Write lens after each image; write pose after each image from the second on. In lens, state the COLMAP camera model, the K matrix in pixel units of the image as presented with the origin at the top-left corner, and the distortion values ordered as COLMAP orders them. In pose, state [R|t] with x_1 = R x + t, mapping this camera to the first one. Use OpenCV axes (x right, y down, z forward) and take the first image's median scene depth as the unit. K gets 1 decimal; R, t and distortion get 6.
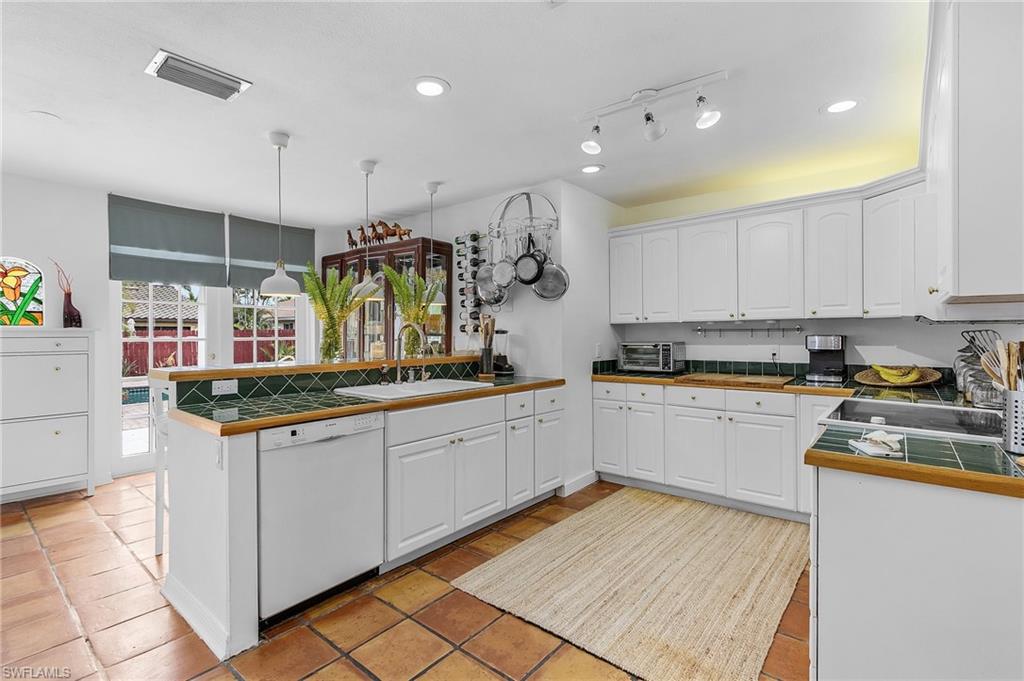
lens RADIAL K [[468.1, 0, 510.5], [0, 468.1, 329.2], [0, 0, 1]] dist [0.000963, 0.000232]
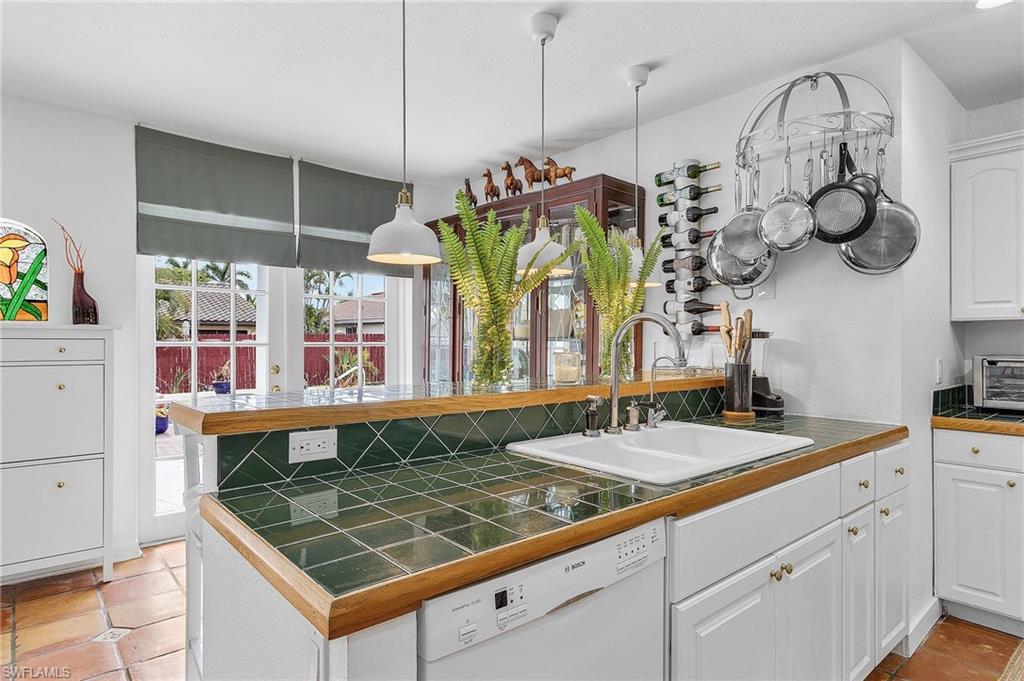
lens RADIAL K [[567.9, 0, 507.0], [0, 567.9, 338.4], [0, 0, 1]] dist [0.007637, -0.000239]
pose [[0.985371, 0.006401, -0.170305, -0.207282], [-0.005547, 0.999970, 0.005491, 0.008684], [0.170335, -0.004466, 0.985376, 0.304582]]
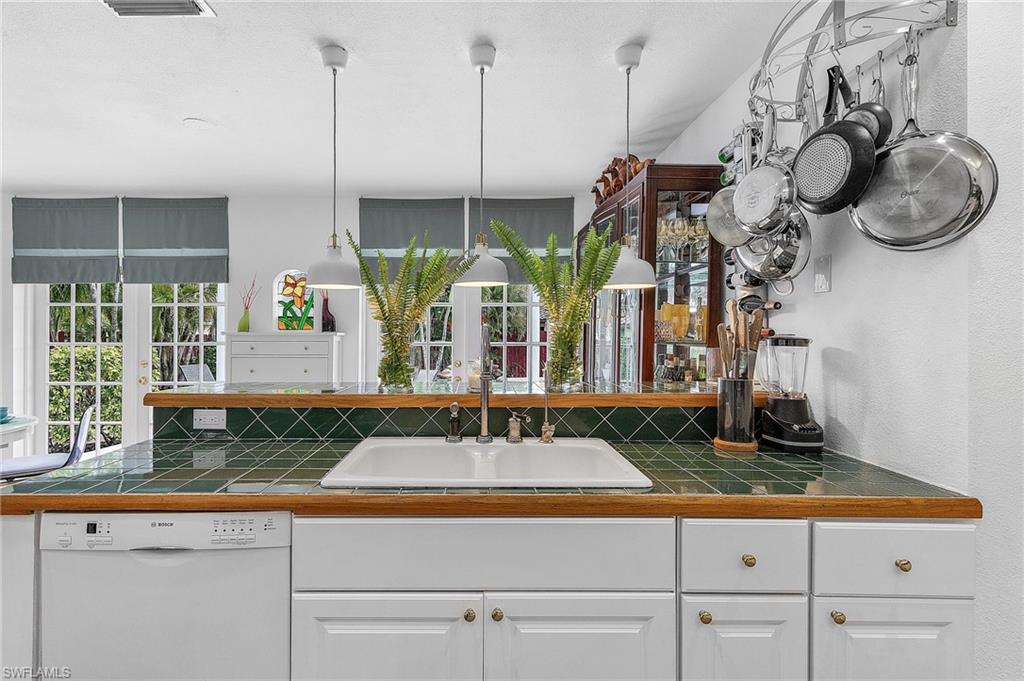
lens RADIAL K [[515.8, 0, 474.1], [0, 515.8, 333.7], [0, 0, 1]] dist [0.000552, -0.000131]
pose [[0.637529, 0.003615, -0.770418, 0.162306], [0.004399, 0.999956, 0.008332, -0.007009], [0.770414, -0.008701, 0.637485, 0.518329]]
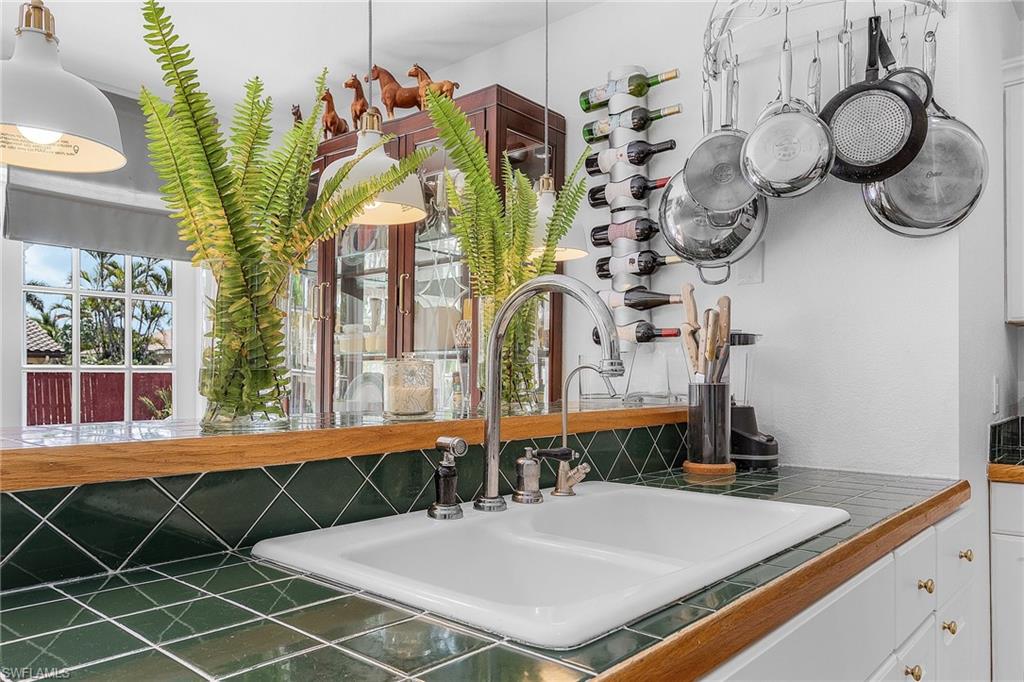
lens RADIAL K [[726.6, 0, 511.4], [0, 726.6, 373.2], [0, 0, 1]] dist [0.008163, 0.001105]
pose [[0.999501, 0.002788, -0.031449, -0.178661], [-0.002664, 0.999989, 0.003976, 0.030805], [0.031460, -0.003891, 0.999497, 0.482820]]
